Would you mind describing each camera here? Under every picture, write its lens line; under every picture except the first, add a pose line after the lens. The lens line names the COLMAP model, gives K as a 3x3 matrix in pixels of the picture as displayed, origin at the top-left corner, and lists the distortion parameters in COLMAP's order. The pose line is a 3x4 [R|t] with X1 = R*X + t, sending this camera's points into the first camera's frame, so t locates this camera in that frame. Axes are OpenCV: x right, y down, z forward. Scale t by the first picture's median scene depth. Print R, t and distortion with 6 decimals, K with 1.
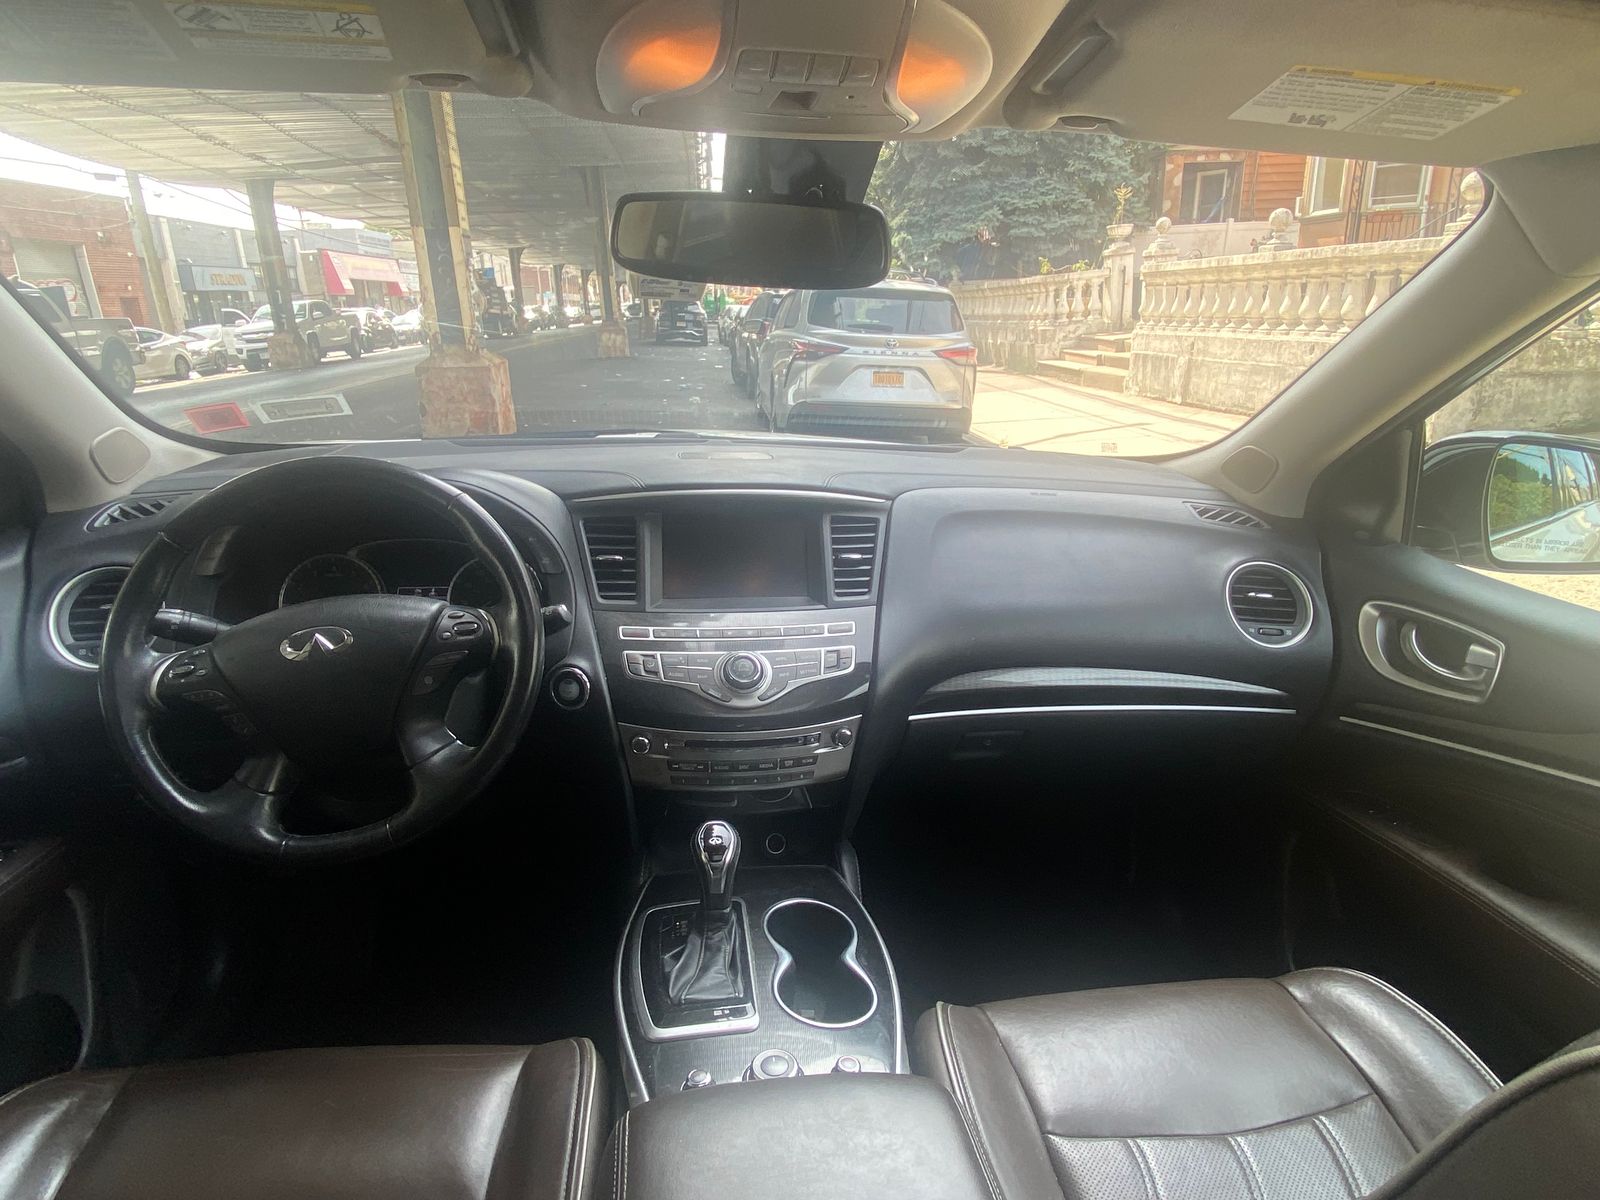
lens RADIAL K [[912.2, 0, 800.0], [0, 912.2, 600.0], [0, 0, 1]] dist [0.057776, -0.055997]
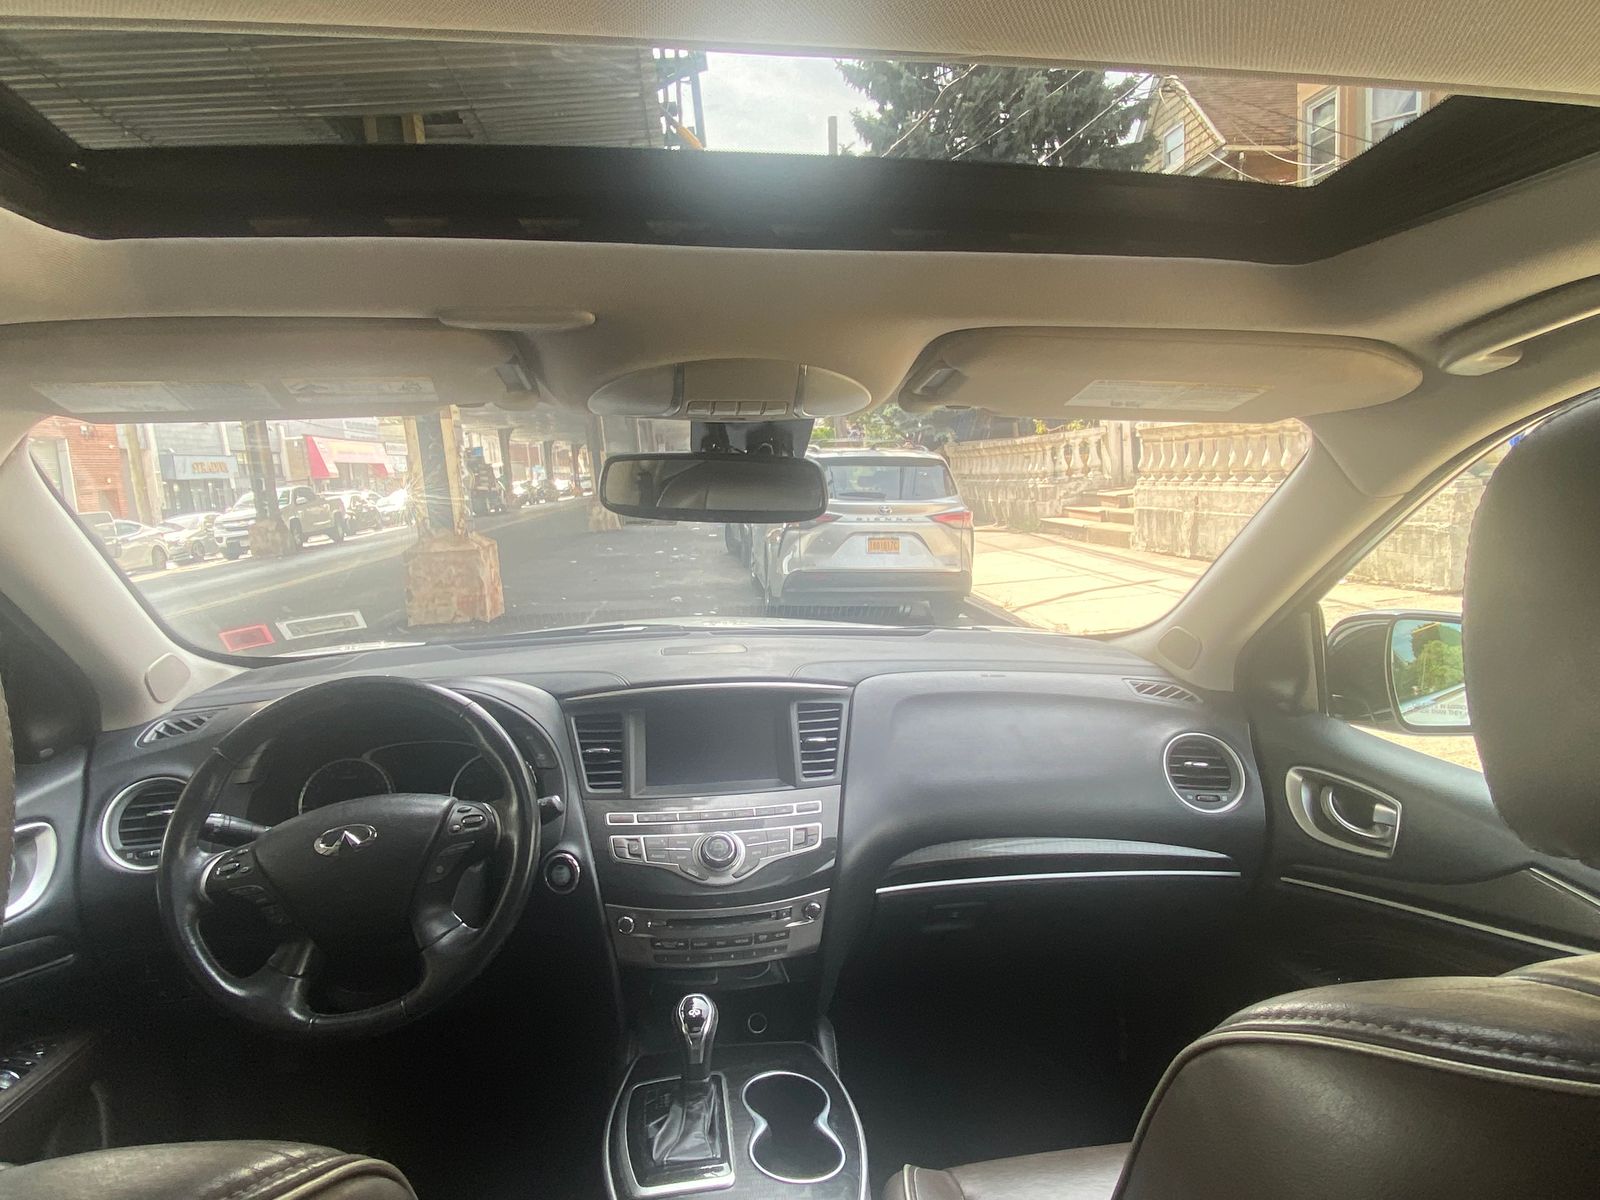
lens RADIAL K [[989.6, 0, 789.7], [0, 989.6, 604.5], [0, 0, 1]] dist [0.070936, -0.082967]
pose [[0.999135, -0.039348, -0.013459, 0.046301], [0.036456, 0.984457, -0.171801, -0.004852], [0.020010, 0.171161, 0.985040, -0.208010]]
